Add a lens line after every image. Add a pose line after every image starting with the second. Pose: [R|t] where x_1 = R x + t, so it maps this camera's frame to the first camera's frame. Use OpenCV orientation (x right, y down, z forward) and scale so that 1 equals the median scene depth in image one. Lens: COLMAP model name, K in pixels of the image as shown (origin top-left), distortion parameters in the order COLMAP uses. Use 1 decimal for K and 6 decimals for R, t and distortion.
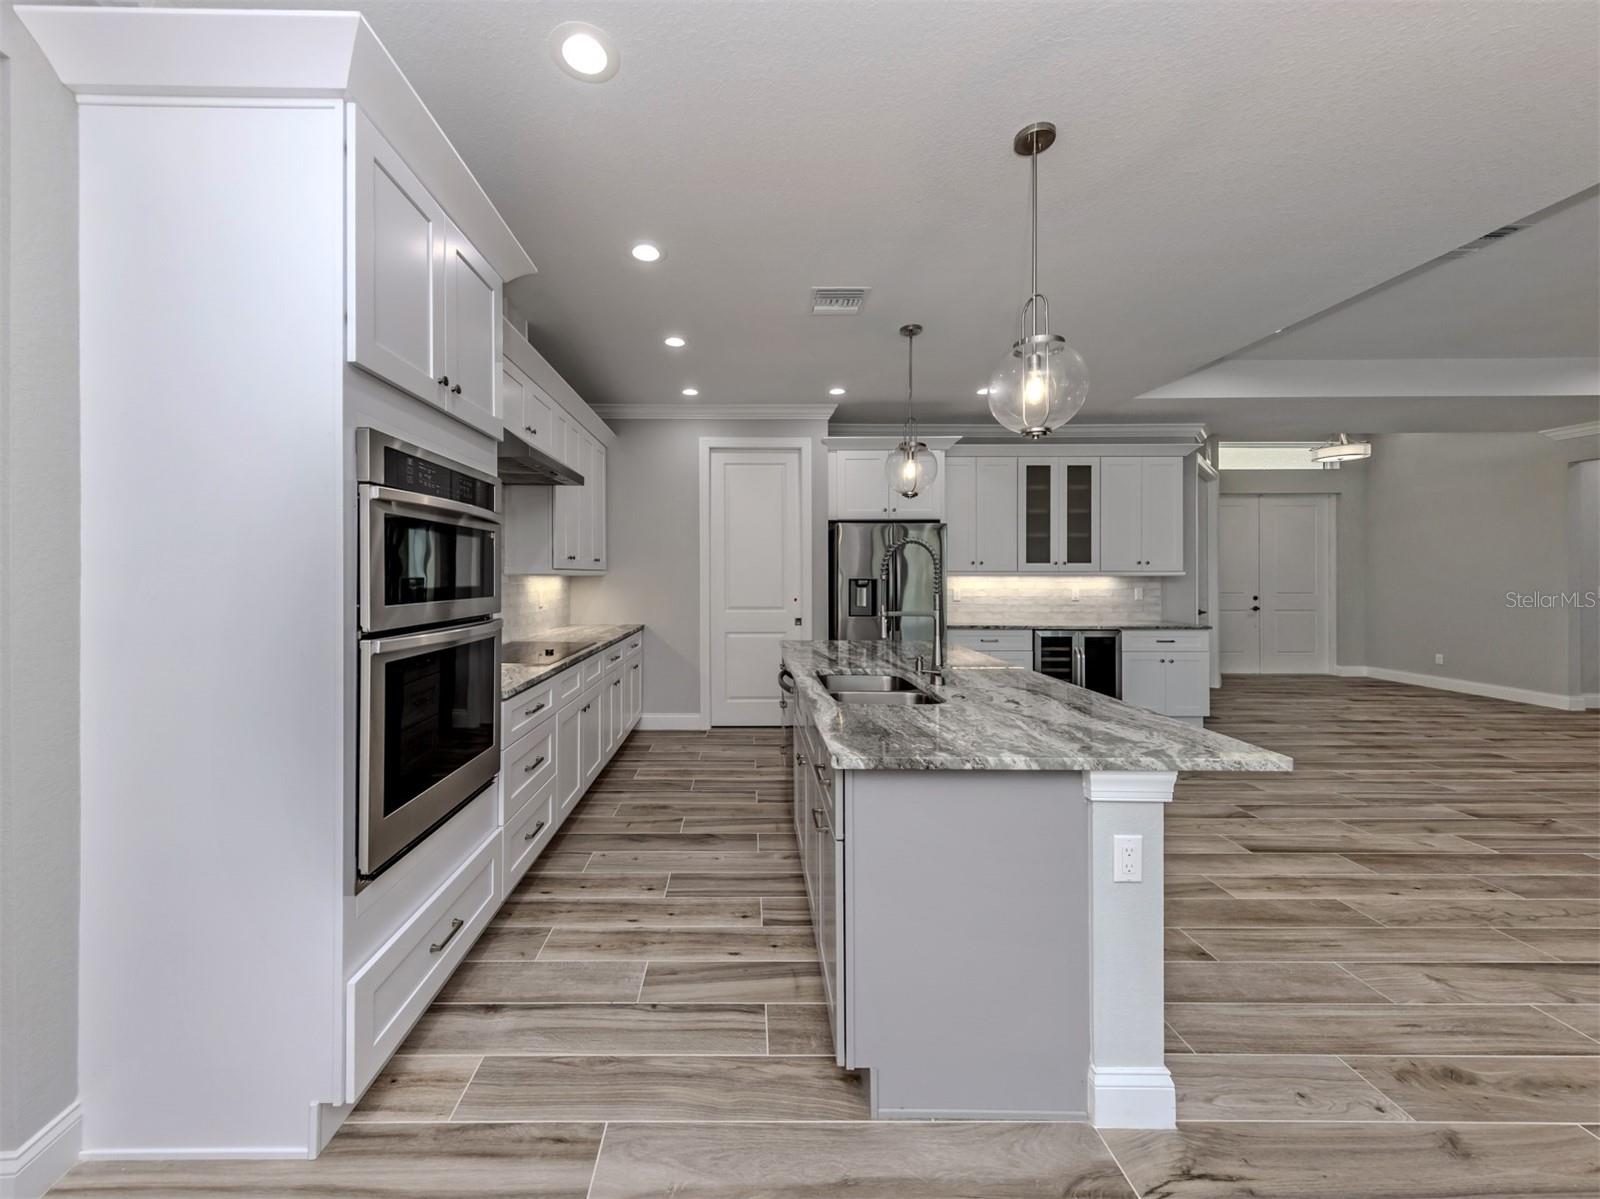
lens RADIAL K [[492.7, 0, 837.1], [0, 492.7, 570.0], [0, 0, 1]] dist [0.000803, -0.000042]
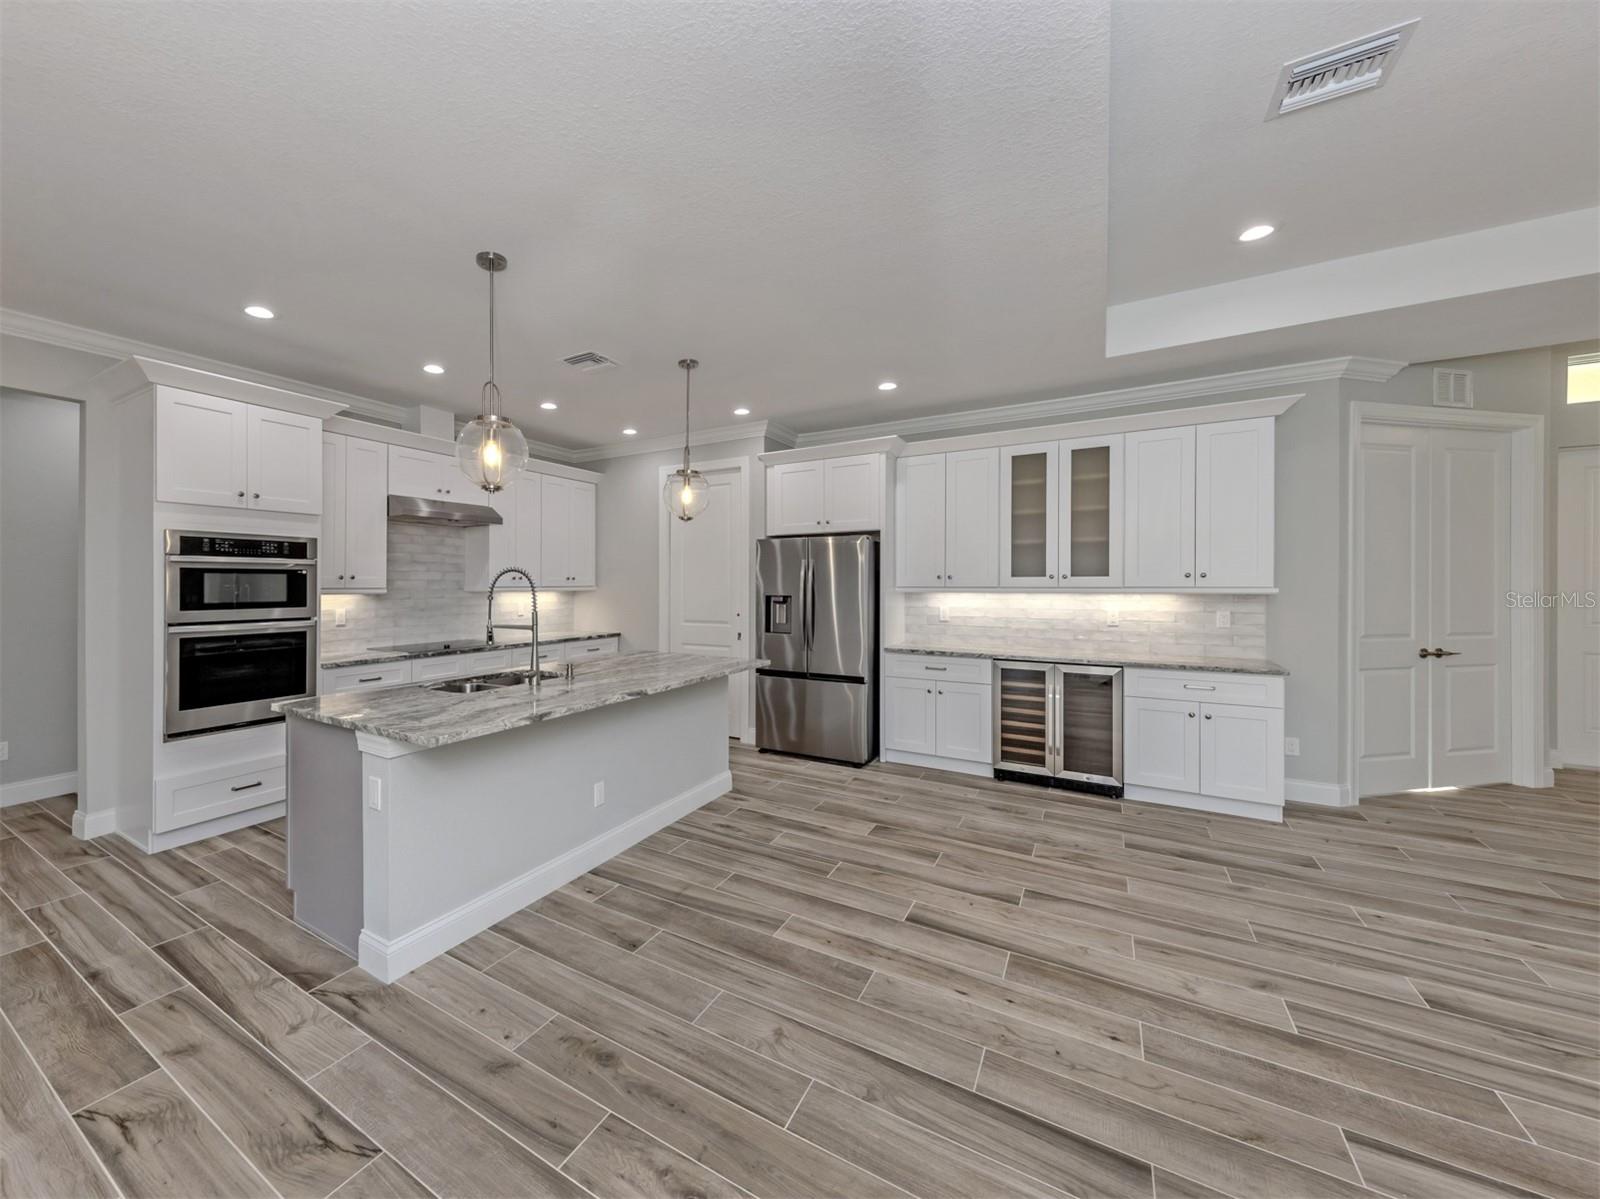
lens RADIAL K [[561.0, 0, 799.5], [0, 561.0, 584.3], [0, 0, 1]] dist [0.003642, -0.000025]
pose [[0.883135, -0.000256, -0.469120, 0.576311], [0.003873, 0.999970, 0.006745, -0.010949], [0.469104, -0.007773, 0.883109, 0.026052]]
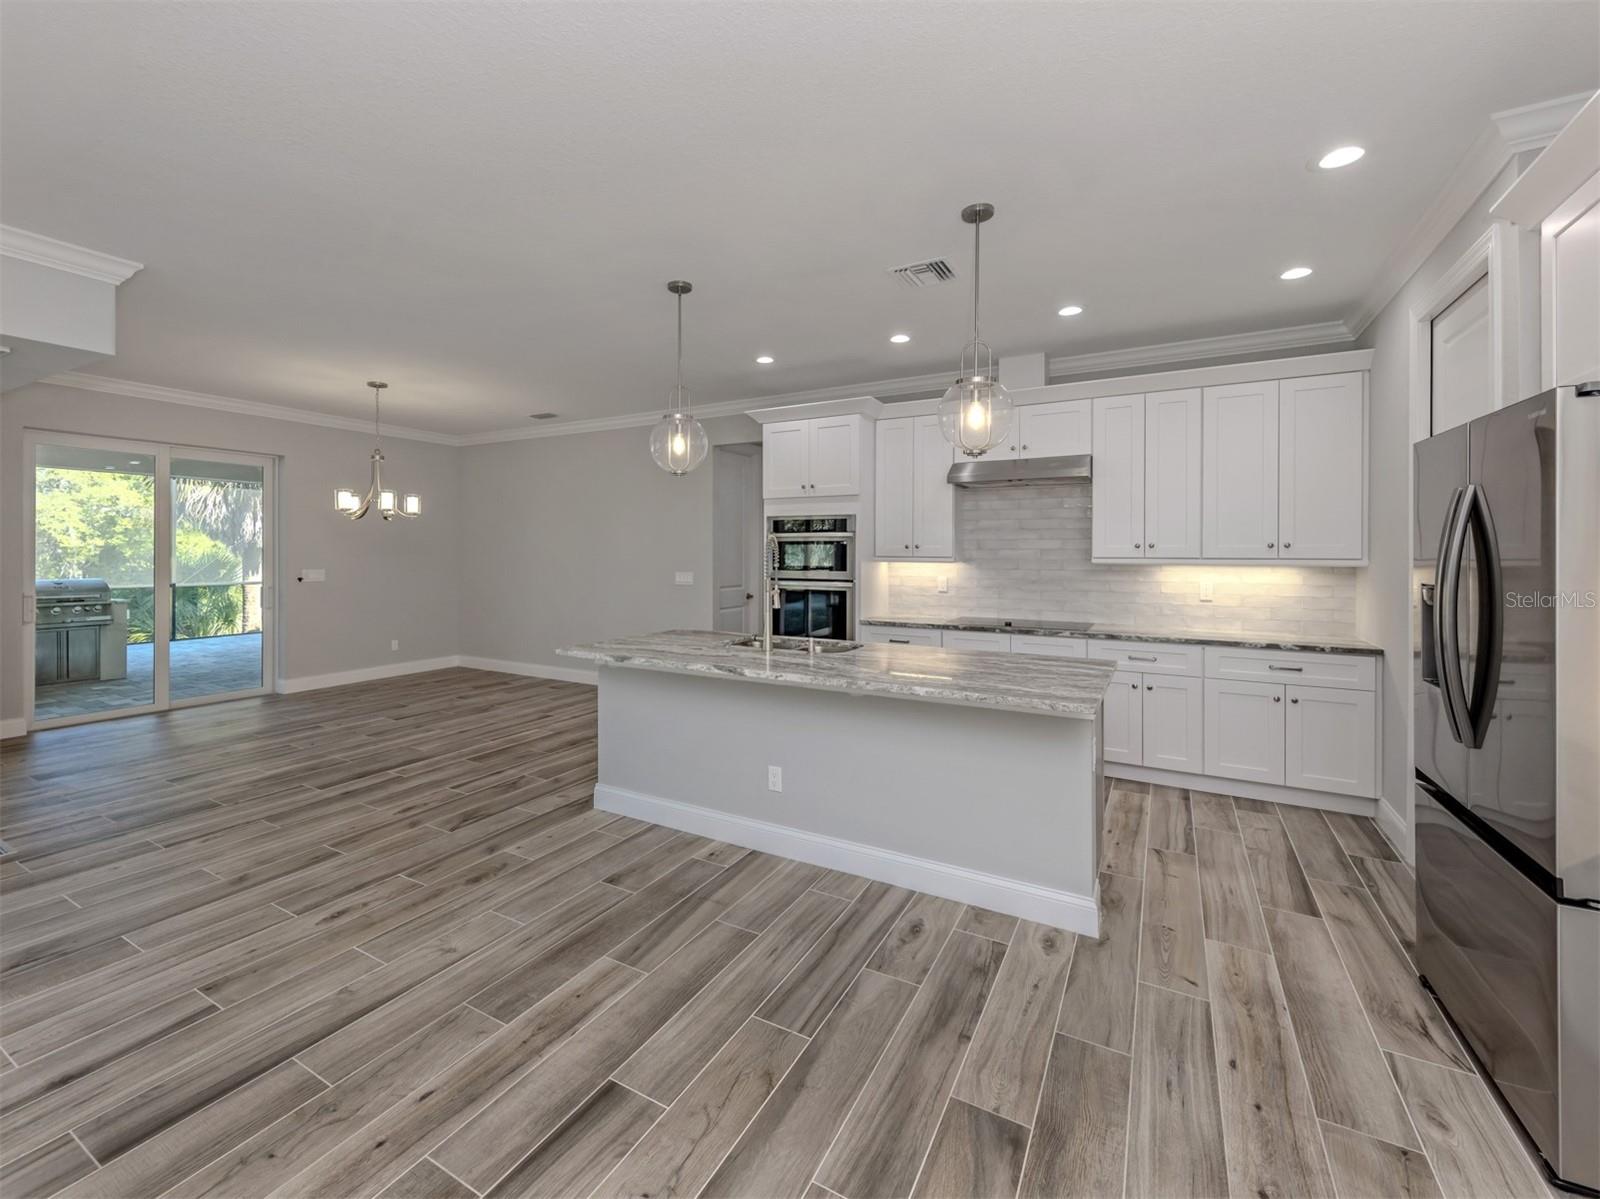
lens RADIAL K [[775.9, 0, 797.5], [0, 775.9, 552.7], [0, 0, 1]] dist [0.004229, 0.000432]
pose [[-0.498046, -0.000178, -0.867151, 0.754258], [0.000969, 0.999999, -0.000762, -0.008239], [0.867150, -0.001219, -0.498045, 0.816973]]
